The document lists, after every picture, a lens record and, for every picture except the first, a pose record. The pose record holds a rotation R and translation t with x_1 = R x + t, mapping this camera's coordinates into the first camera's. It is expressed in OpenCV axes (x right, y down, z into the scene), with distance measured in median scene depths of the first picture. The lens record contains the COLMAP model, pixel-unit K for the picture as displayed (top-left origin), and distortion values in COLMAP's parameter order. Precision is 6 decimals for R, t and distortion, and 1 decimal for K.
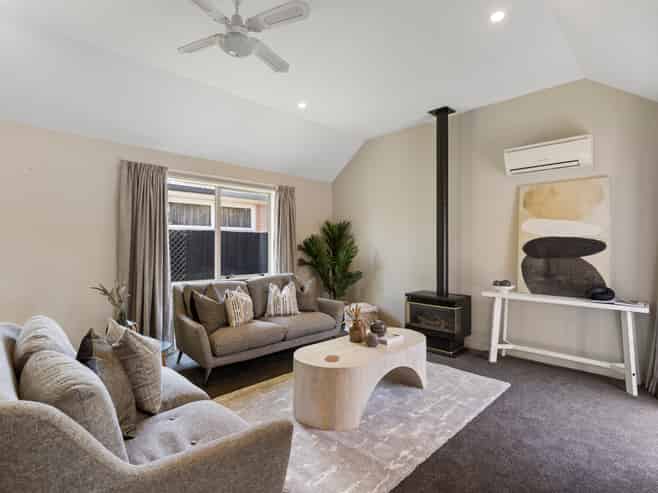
lens RADIAL K [[335.5, 0, 328.1], [0, 335.5, 244.7], [0, 0, 1]] dist [0.001913, 0.000289]
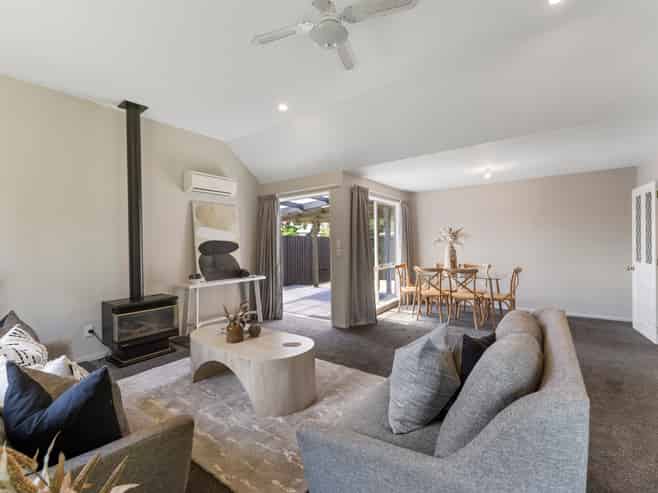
lens RADIAL K [[299.9, 0, 327.2], [0, 299.9, 244.7], [0, 0, 1]] dist [-0.001268, -0.000113]
pose [[-0.152714, -0.000771, 0.988270, -0.635021], [0.011246, 0.999934, 0.002518, -0.002095], [-0.988206, 0.011499, -0.152695, 0.644230]]
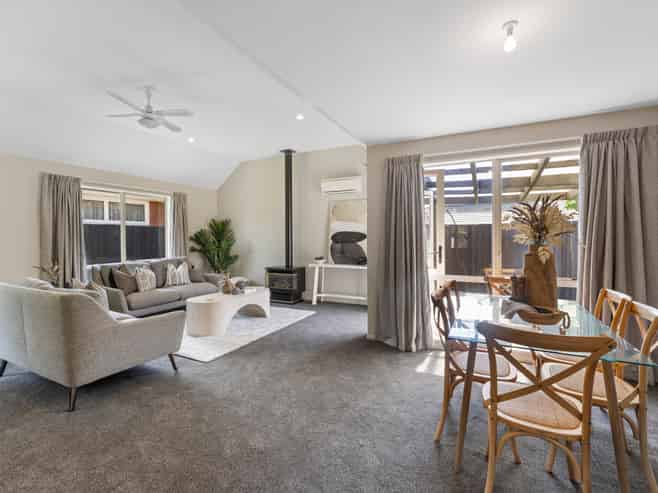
lens RADIAL K [[311.9, 0, 331.2], [0, 311.9, 243.0], [0, 0, 1]] dist [-0.015875, -0.000308]
pose [[0.946002, -0.010548, 0.323990, 0.058259], [0.003735, 0.999759, 0.021642, 0.002050], [-0.324140, -0.019263, 0.945813, -0.489826]]
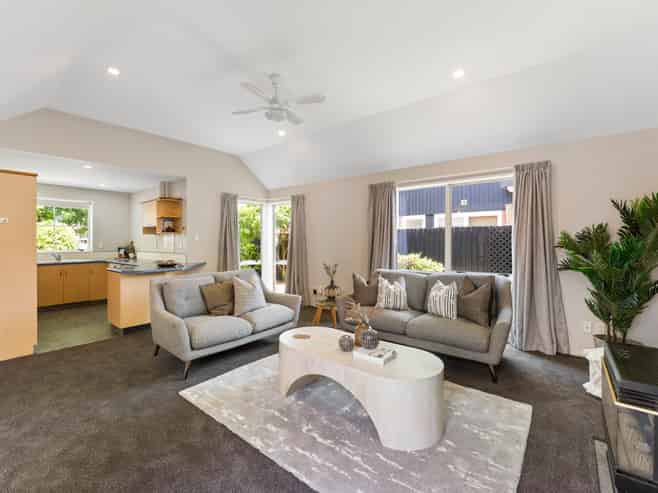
lens RADIAL K [[299.9, 0, 327.2], [0, 299.9, 244.7], [0, 0, 1]] dist [-0.001268, -0.000113]
pose [[0.110898, 0.006687, -0.993809, 0.672191], [0.006708, 0.999950, 0.007477, 0.006460], [0.993809, -0.007495, 0.110848, 0.618940]]
